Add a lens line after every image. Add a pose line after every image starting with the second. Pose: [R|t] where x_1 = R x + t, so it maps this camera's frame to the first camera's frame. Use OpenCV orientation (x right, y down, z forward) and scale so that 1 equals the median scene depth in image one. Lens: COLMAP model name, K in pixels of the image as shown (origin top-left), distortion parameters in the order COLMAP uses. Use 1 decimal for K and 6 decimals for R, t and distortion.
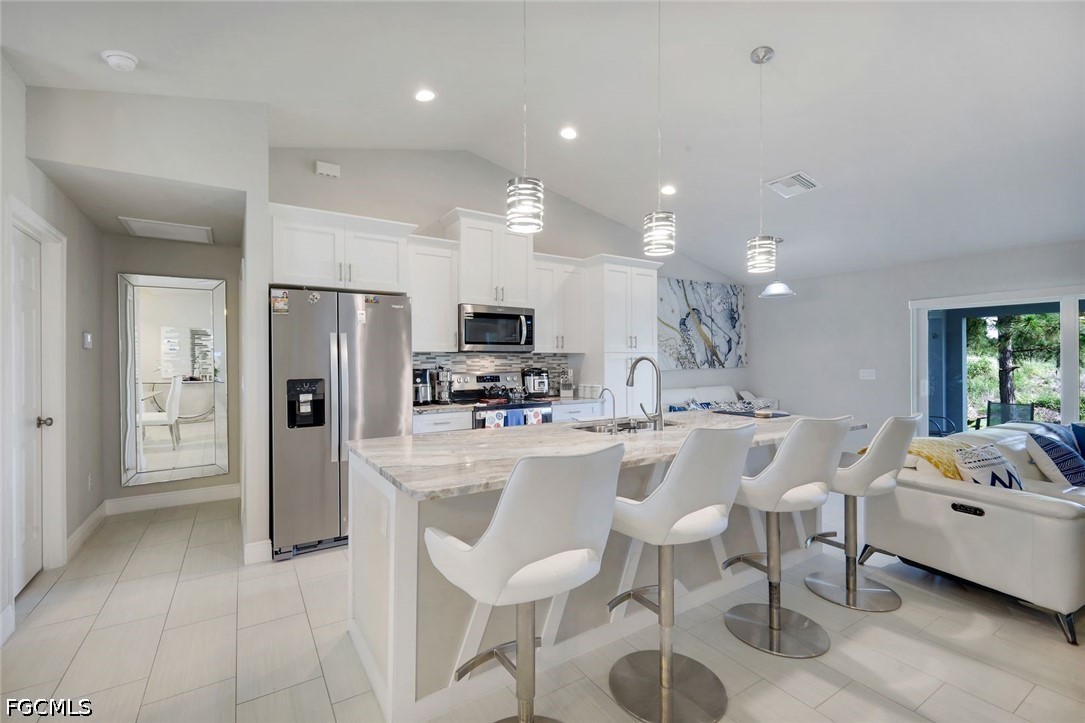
lens RADIAL K [[477.1, 0, 540.4], [0, 477.1, 361.1], [0, 0, 1]] dist [0.004961, 0.000576]
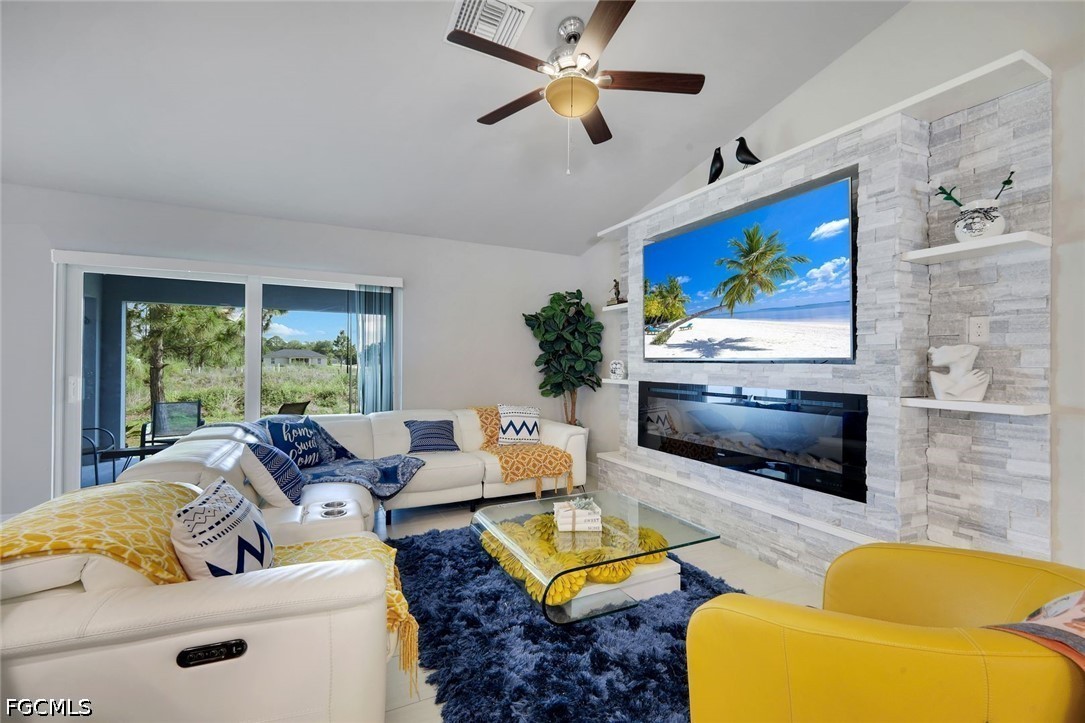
lens RADIAL K [[477.1, 0, 541.1], [0, 477.1, 357.1], [0, 0, 1]] dist [0.004961, 0.000576]
pose [[0.107647, 0.012405, 0.994112, 0.256449], [-0.002818, 0.999922, -0.012172, 0.021376], [-0.994185, -0.001491, 0.107673, 0.348115]]
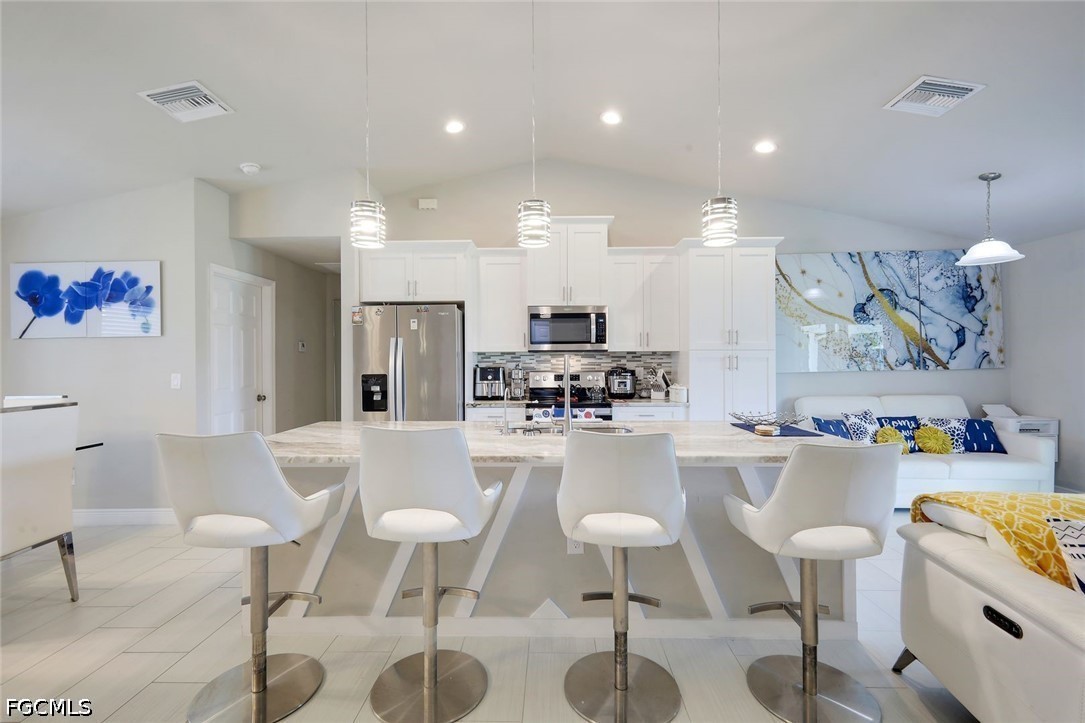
lens RADIAL K [[477.1, 0, 542.2], [0, 477.1, 362.3], [0, 0, 1]] dist [0.004961, 0.000576]
pose [[0.829422, 0.001797, -0.558620, 0.404484], [0.000596, 0.999991, 0.004101, 0.000319], [0.558623, -0.003734, 0.829413, 0.122016]]
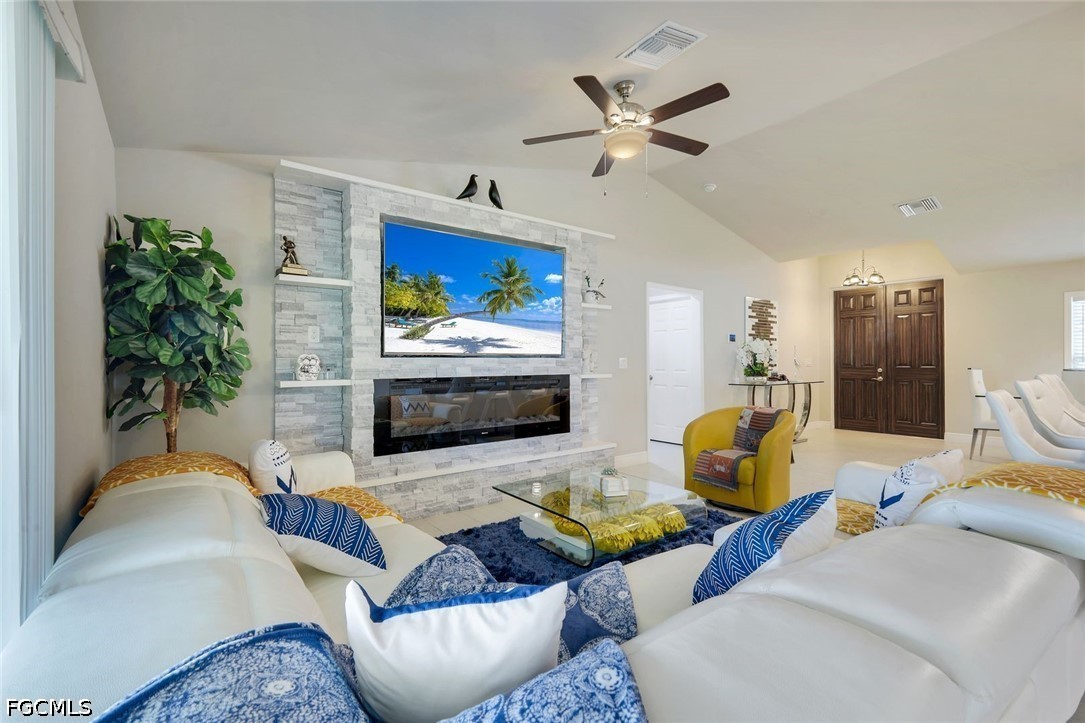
lens RADIAL K [[477.1, 0, 542.8], [0, 477.1, 363.3], [0, 0, 1]] dist [0.004961, 0.000576]
pose [[-0.996823, 0.003990, -0.079549, 0.938548], [0.003039, 0.999922, 0.012075, 0.020561], [0.079591, 0.011795, -0.996758, 1.010511]]
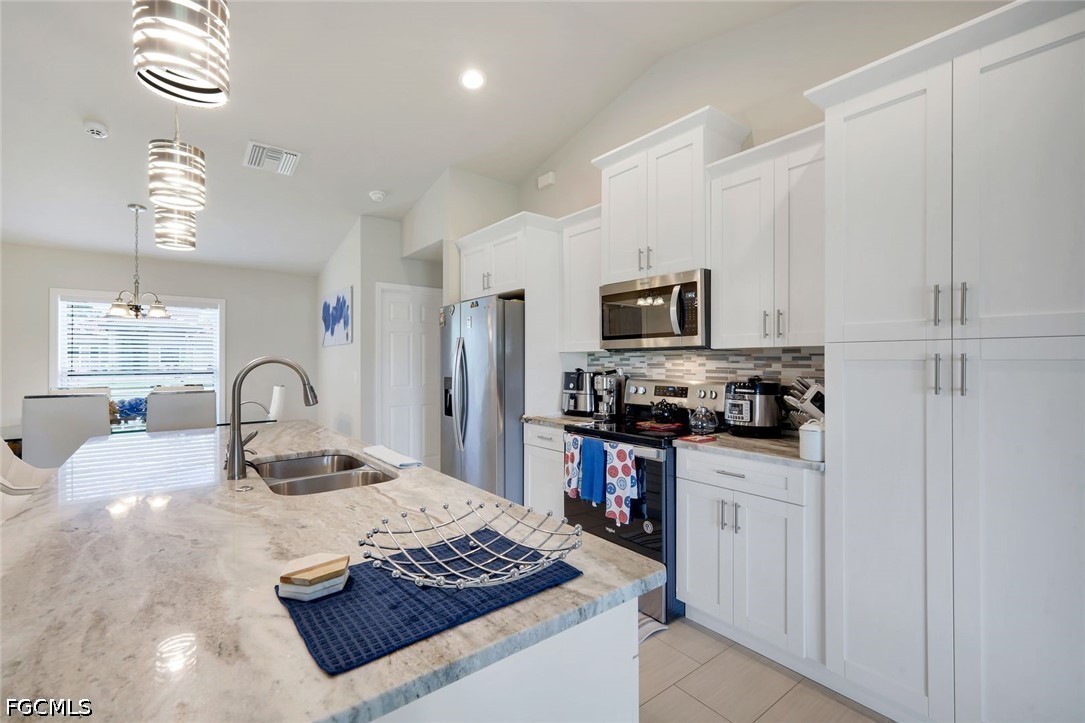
lens RADIAL K [[477.1, 0, 535.8], [0, 477.1, 357.0], [0, 0, 1]] dist [0.004961, 0.000576]
pose [[0.079947, -0.007955, -0.996767, 0.502260], [-0.005345, 0.999950, -0.008409, -0.002497], [0.996785, 0.006000, 0.079901, 0.747372]]
